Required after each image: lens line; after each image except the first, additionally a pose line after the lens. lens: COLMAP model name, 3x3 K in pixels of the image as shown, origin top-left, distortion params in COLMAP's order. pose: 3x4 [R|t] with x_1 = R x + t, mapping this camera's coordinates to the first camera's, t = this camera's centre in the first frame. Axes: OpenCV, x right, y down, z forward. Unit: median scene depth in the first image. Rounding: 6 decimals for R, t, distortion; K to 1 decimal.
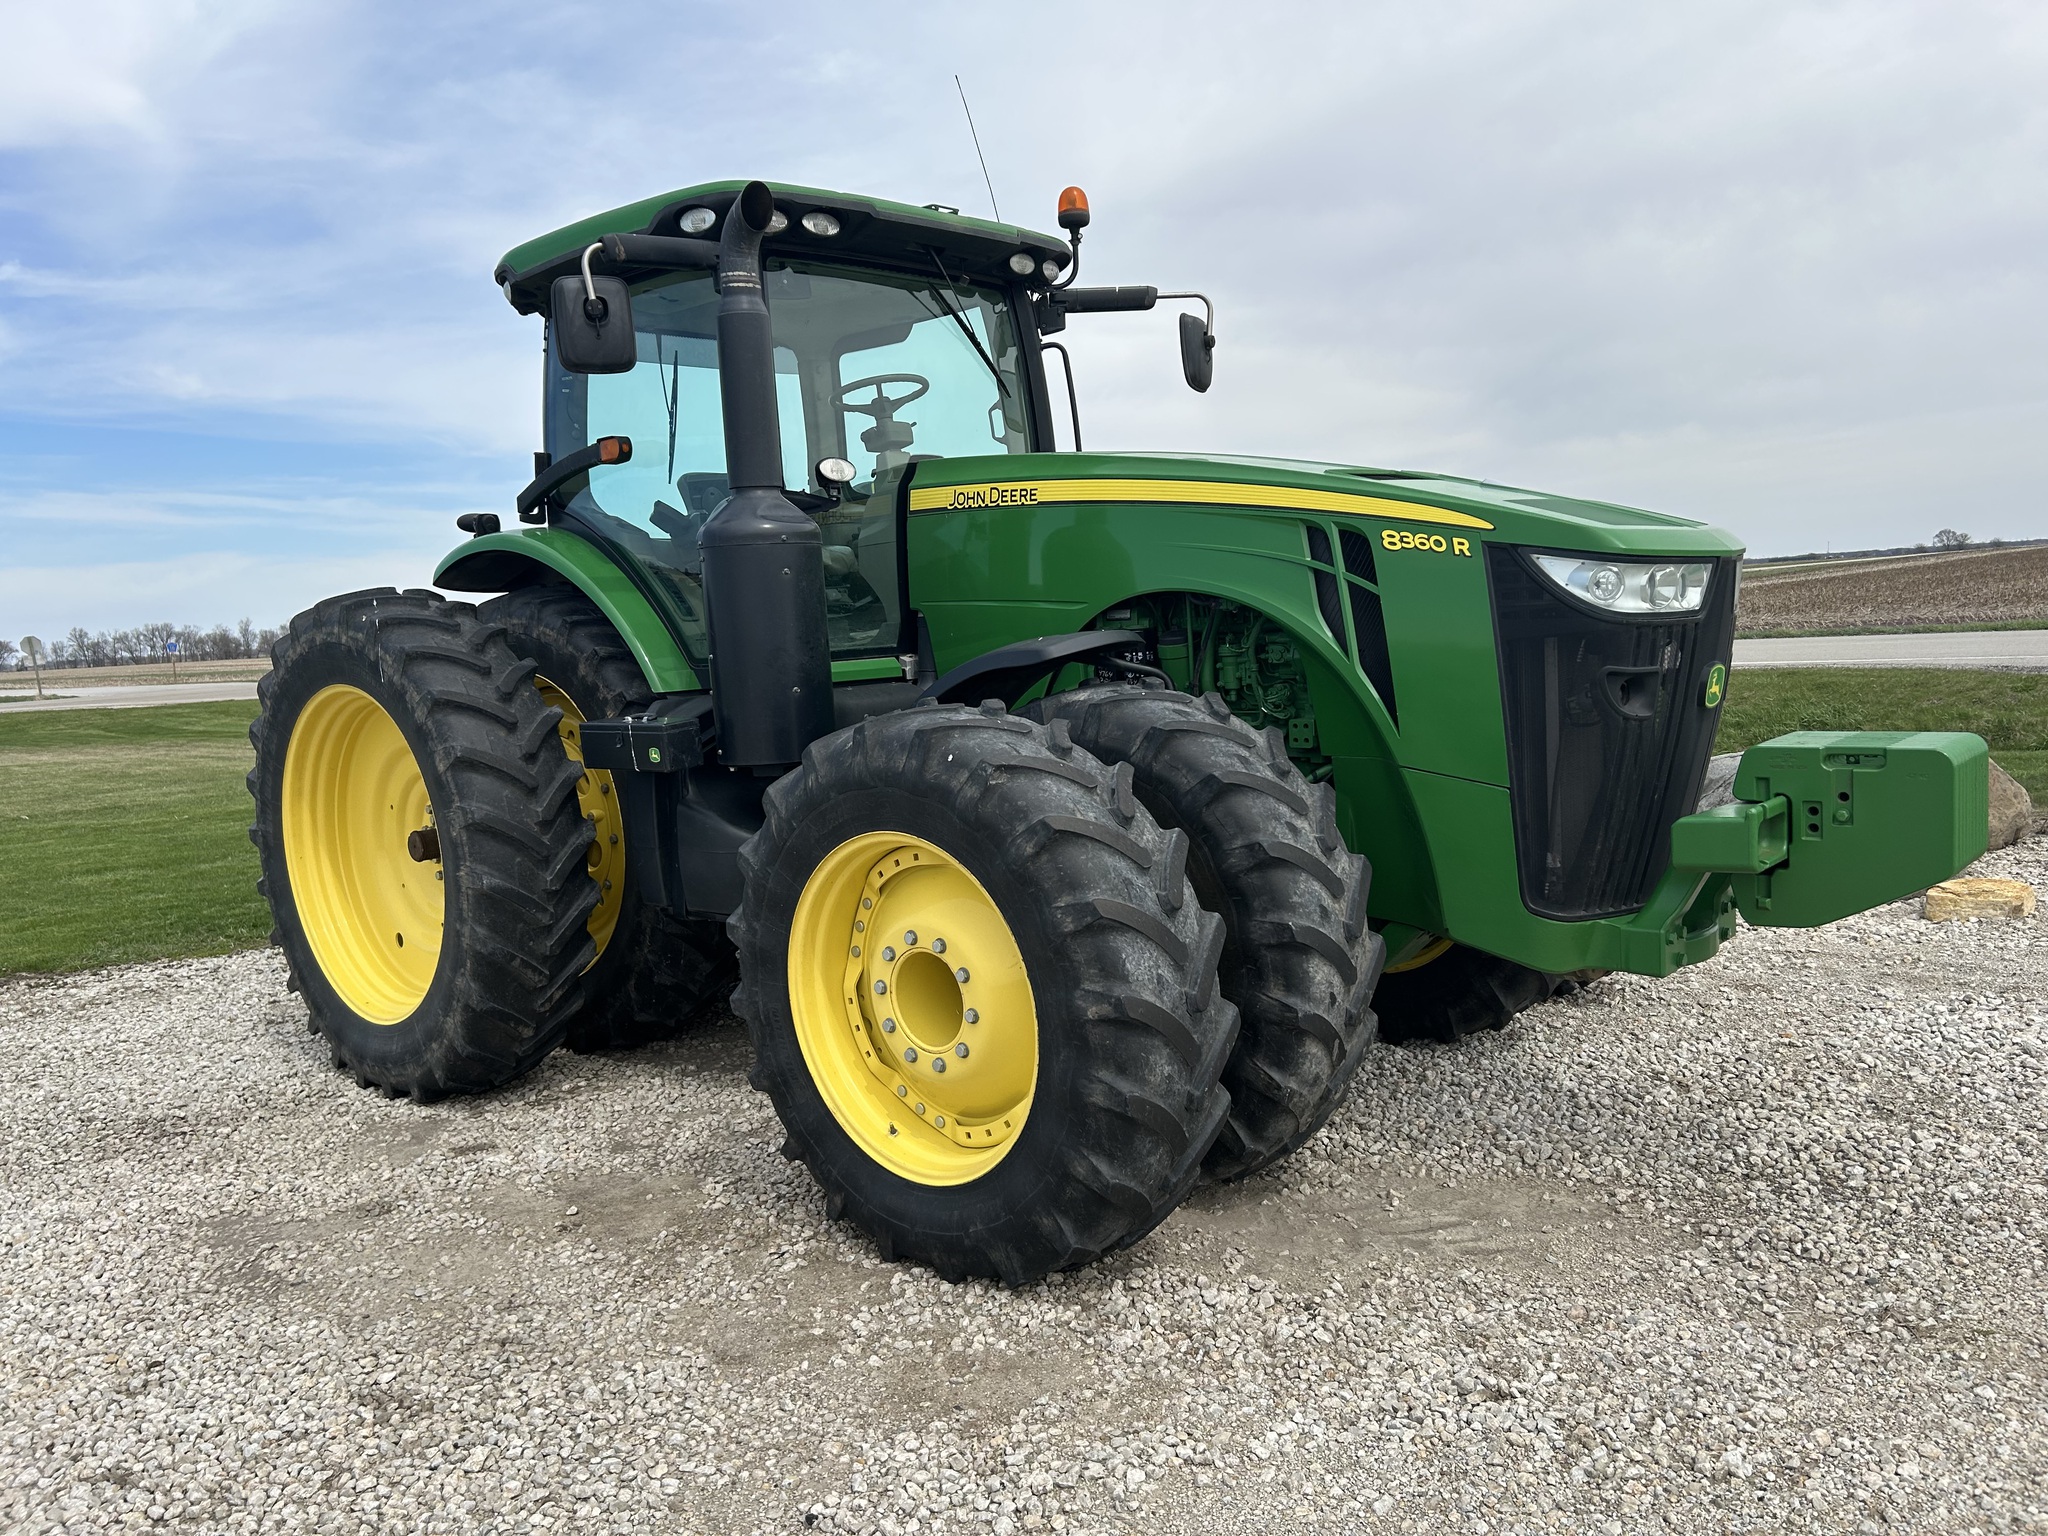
lens RADIAL K [[1562.8, 0, 1030.4], [0, 1562.8, 772.1], [0, 0, 1]] dist [0.047380, -0.045956]
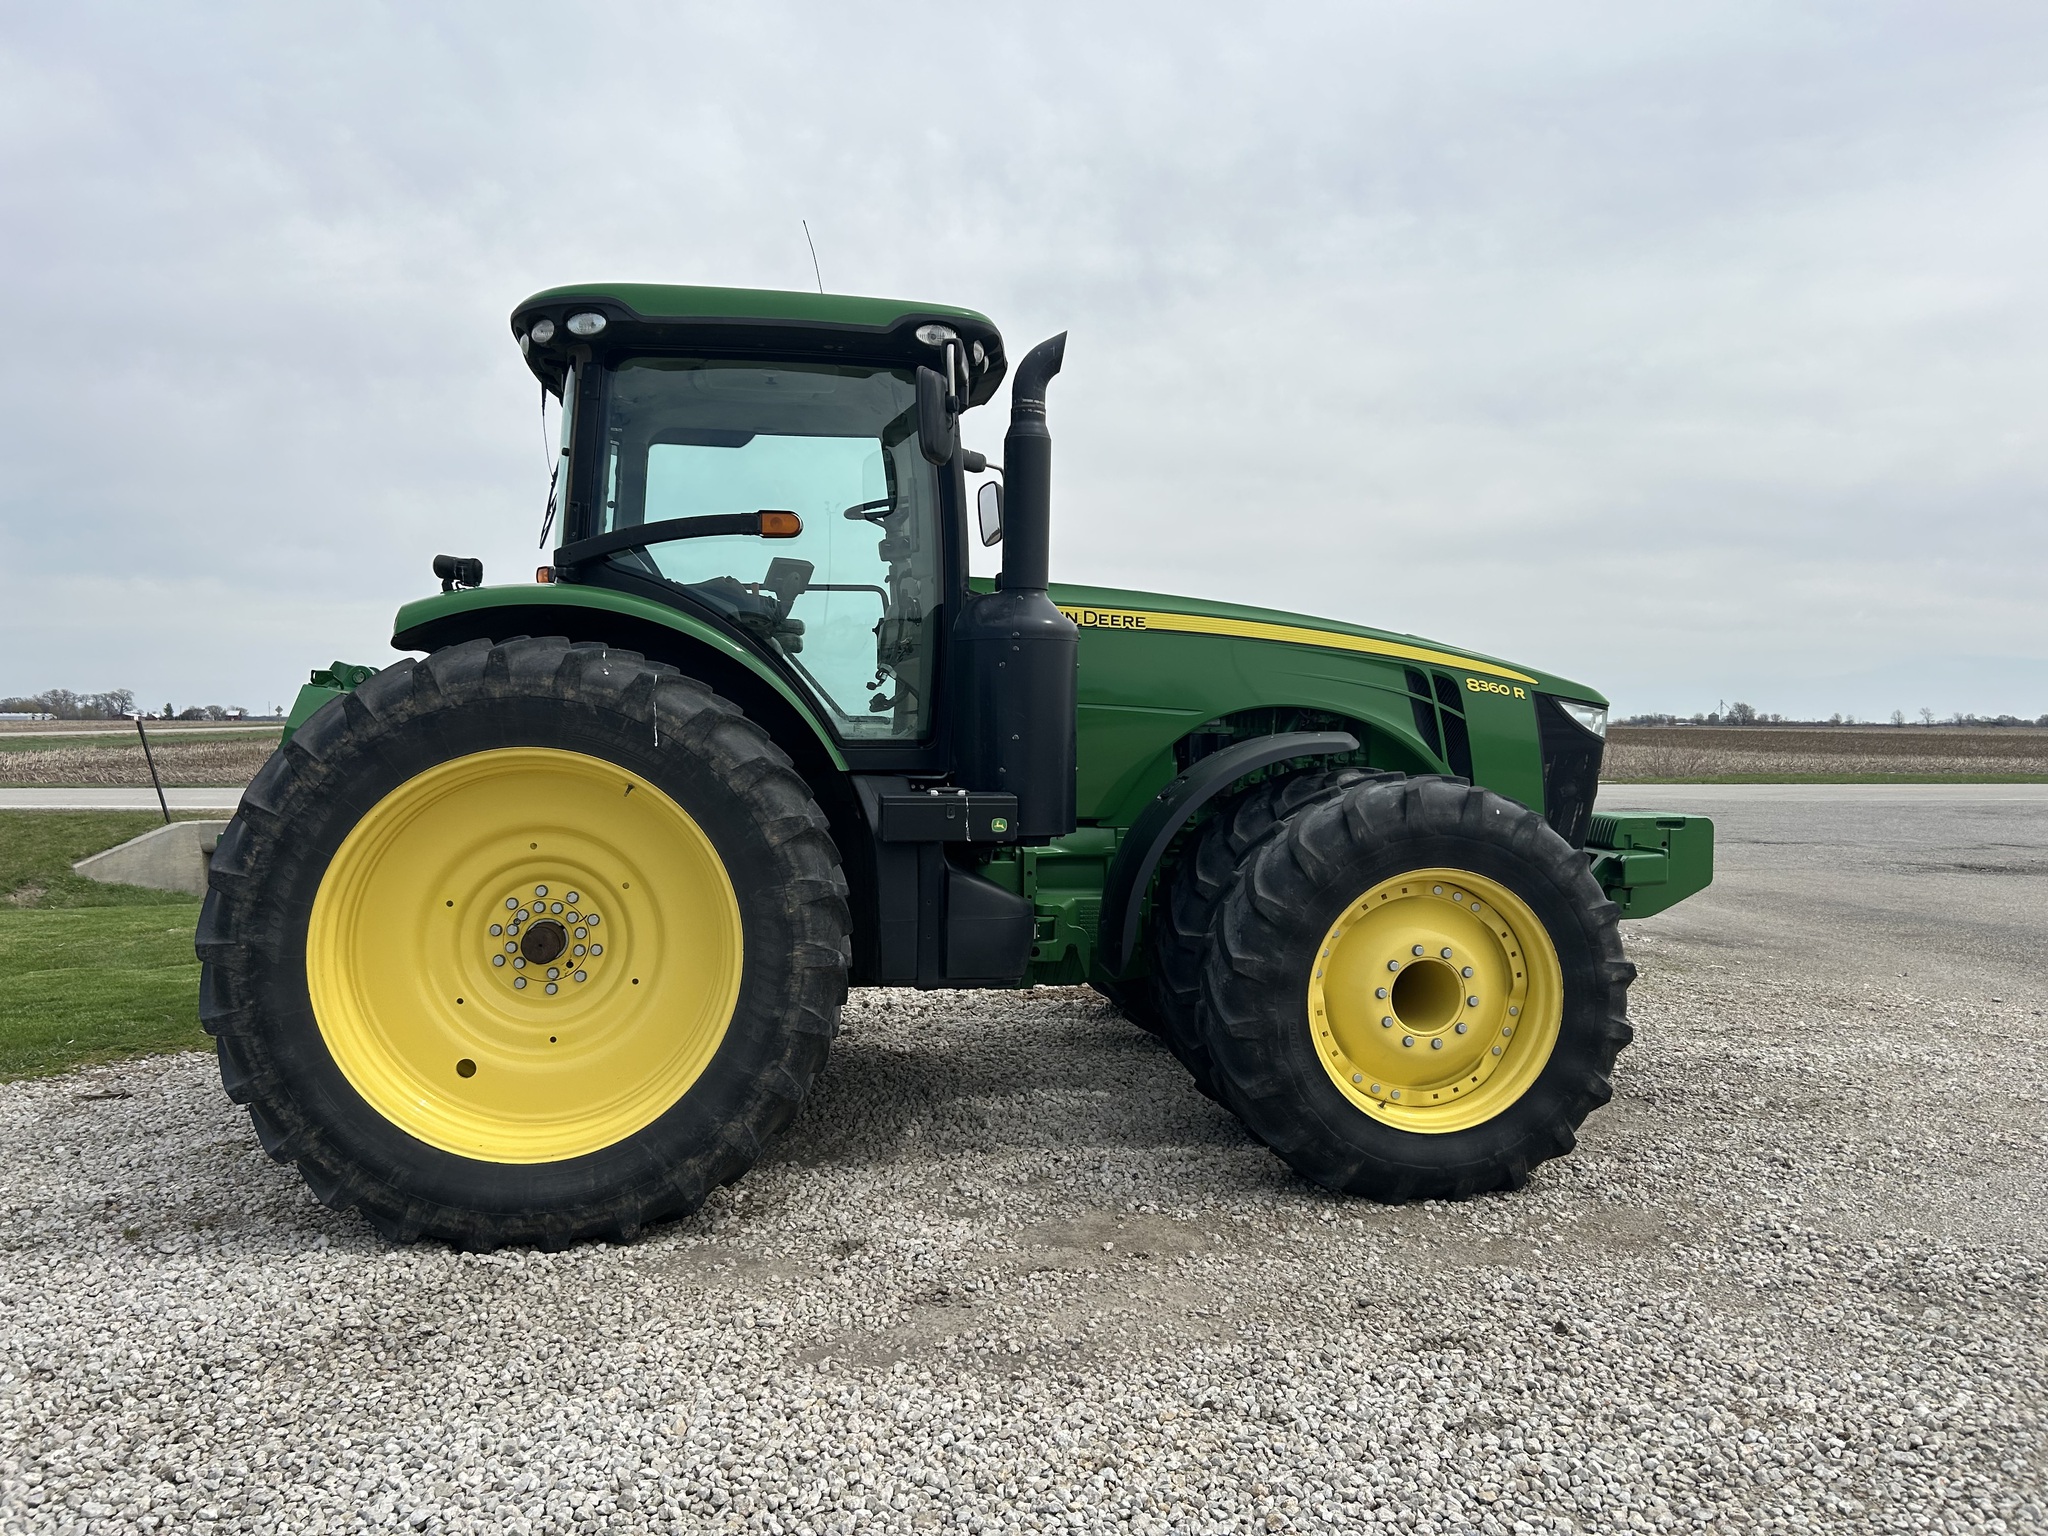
lens RADIAL K [[1562.8, 0, 1029.8], [0, 1562.8, 768.0], [0, 0, 1]] dist [0.047380, -0.045956]
pose [[0.633998, 0.043121, 0.772132, -1.236423], [0.038709, 0.995423, -0.087375, 0.051228], [-0.772366, 0.085284, 0.629427, 0.373993]]
